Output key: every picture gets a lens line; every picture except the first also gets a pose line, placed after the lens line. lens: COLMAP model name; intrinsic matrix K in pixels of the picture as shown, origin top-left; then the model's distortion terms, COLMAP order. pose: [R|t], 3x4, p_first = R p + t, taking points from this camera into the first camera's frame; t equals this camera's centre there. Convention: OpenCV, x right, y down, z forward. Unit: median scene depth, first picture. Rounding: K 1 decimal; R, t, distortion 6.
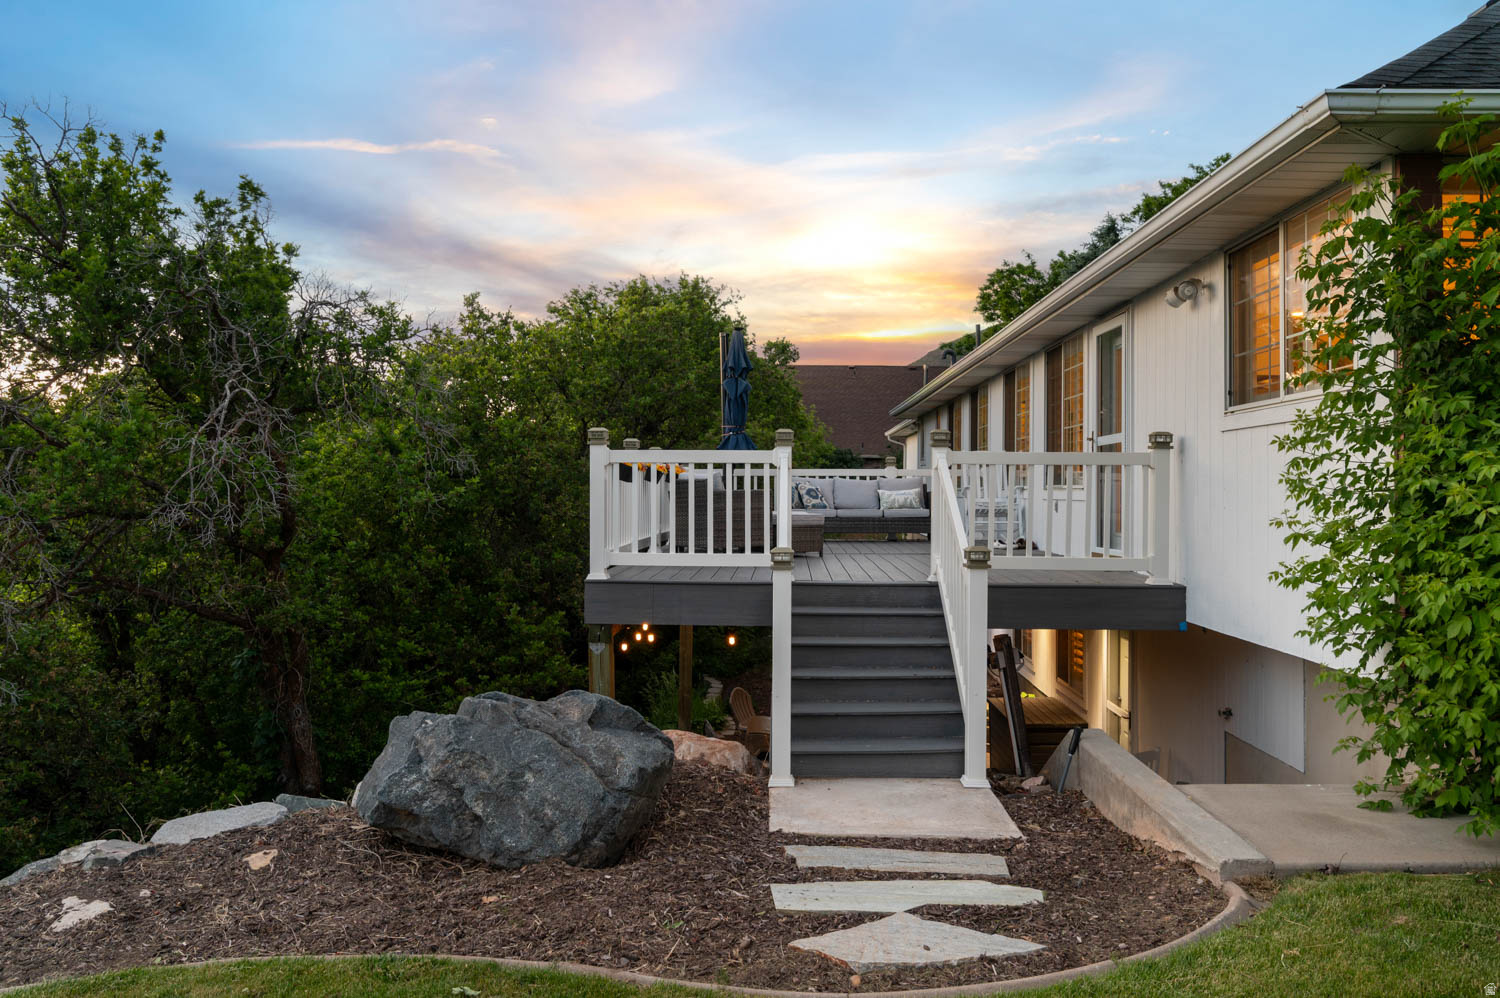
lens RADIAL K [[1010.2, 0, 749.9], [0, 1010.2, 497.6], [0, 0, 1]] dist [0.002240, 0.000422]
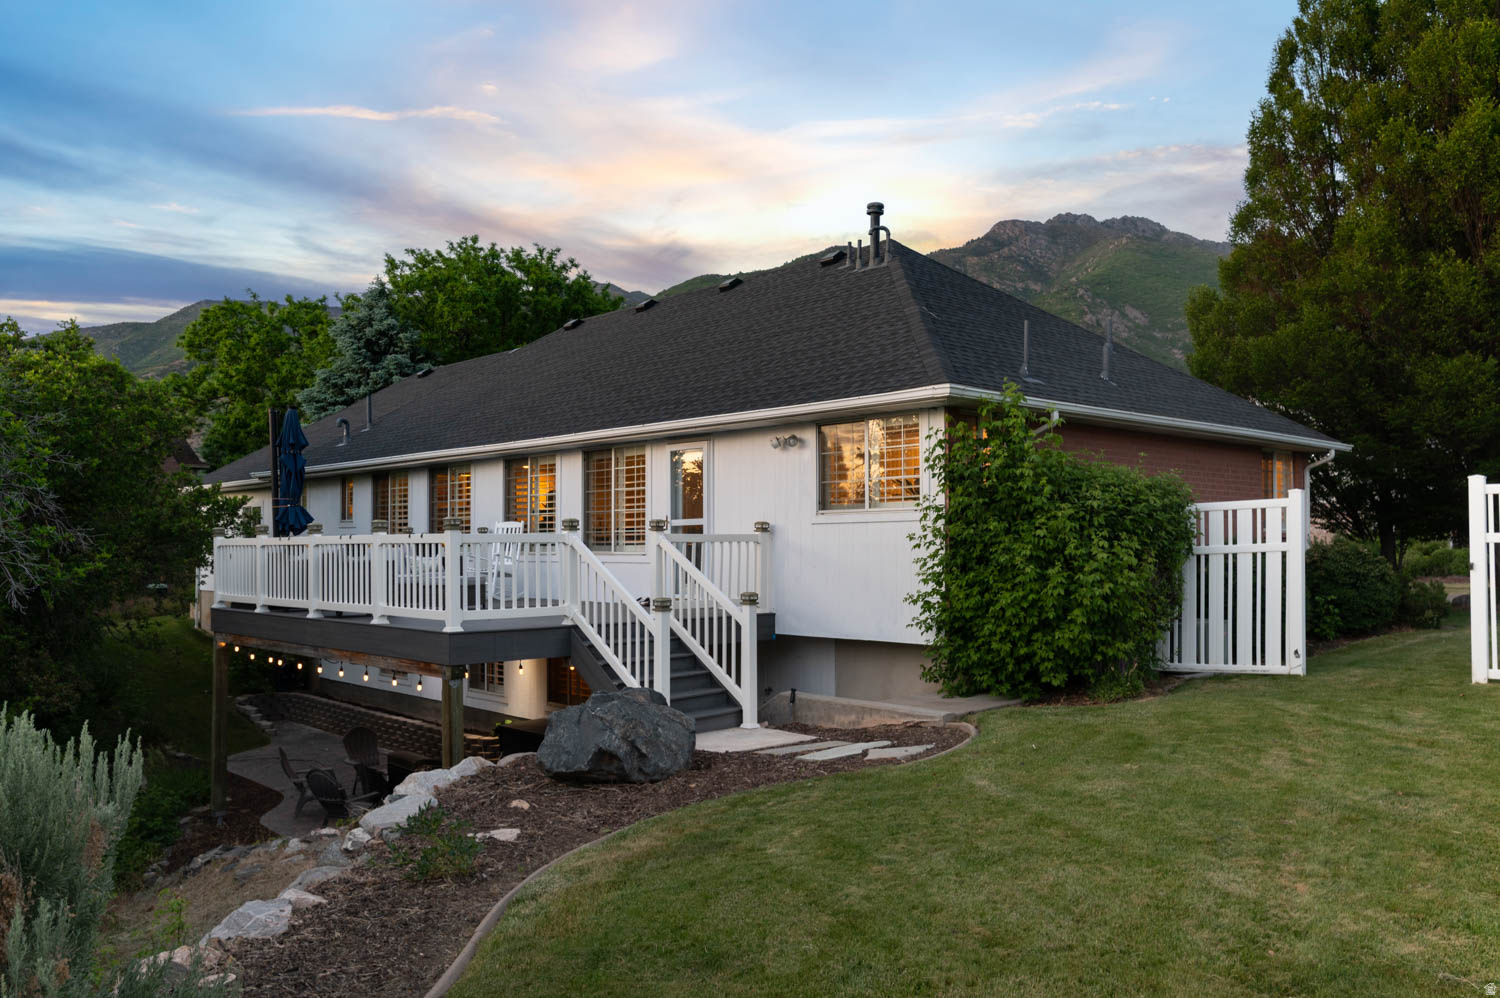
lens RADIAL K [[1163.2, 0, 748.4], [0, 1163.2, 507.7], [0, 0, 1]] dist [-0.002535, -0.003387]
pose [[0.723075, 0.009442, 0.690705, -1.133870], [0.011416, 0.999607, -0.025616, -0.046404], [-0.690675, 0.026407, 0.722683, -0.450836]]
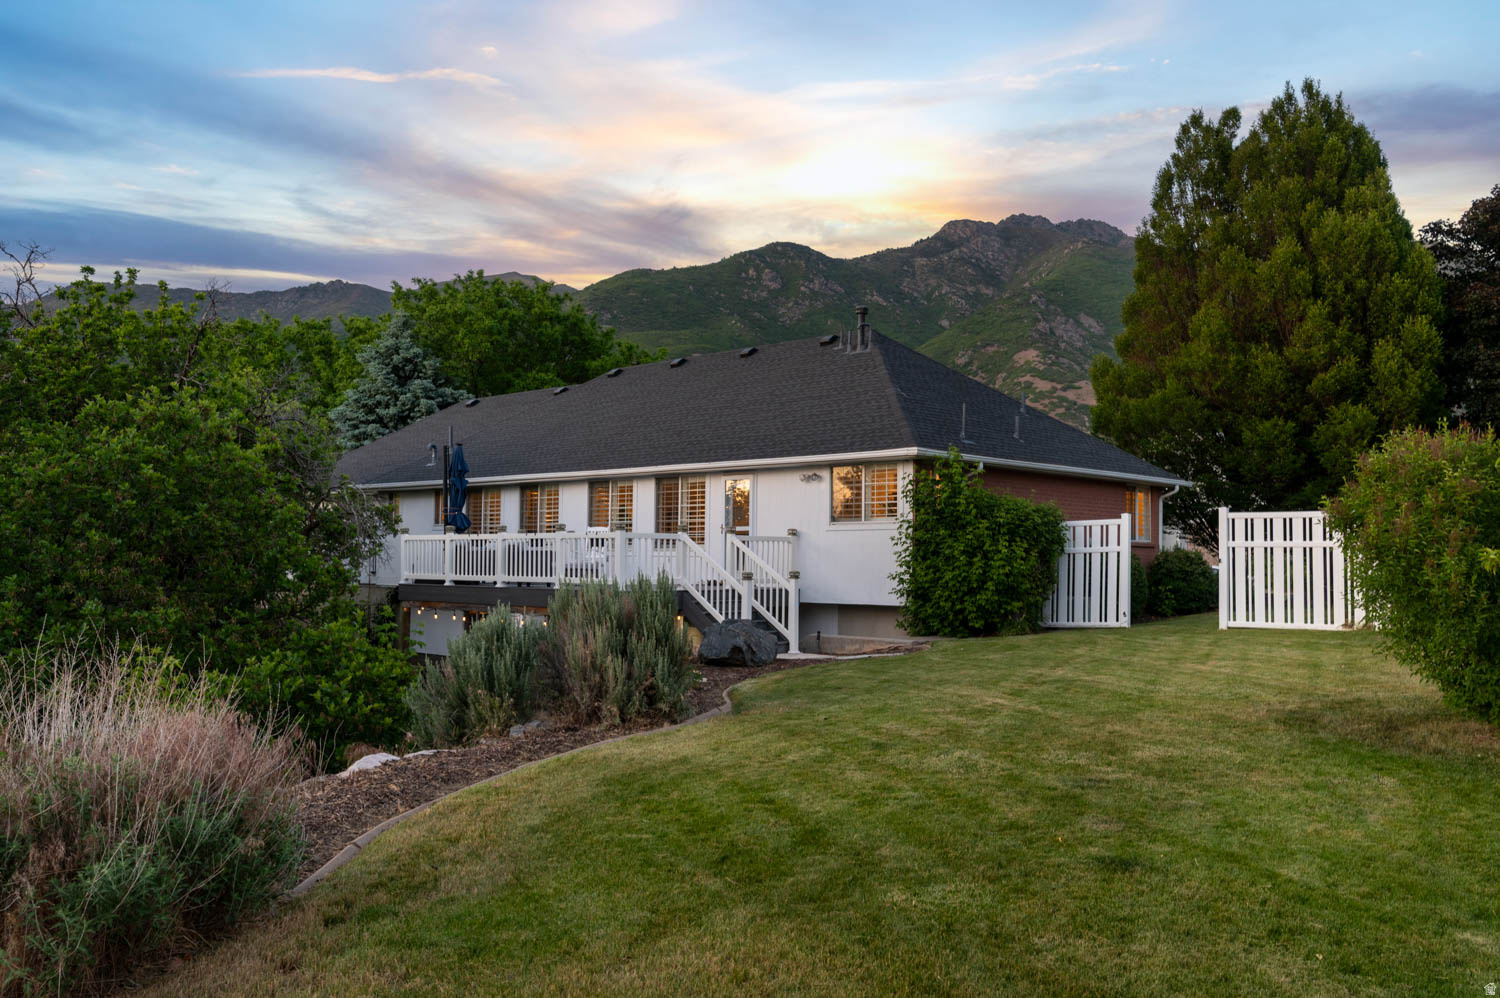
lens RADIAL K [[1292.2, 0, 750.7], [0, 1292.2, 492.7], [0, 0, 1]] dist [-0.017080, -0.004417]
pose [[0.678449, 0.036726, 0.733729, -2.481095], [-0.002968, 0.998879, -0.047253, -0.001537], [-0.734641, 0.029881, 0.677797, -1.365614]]
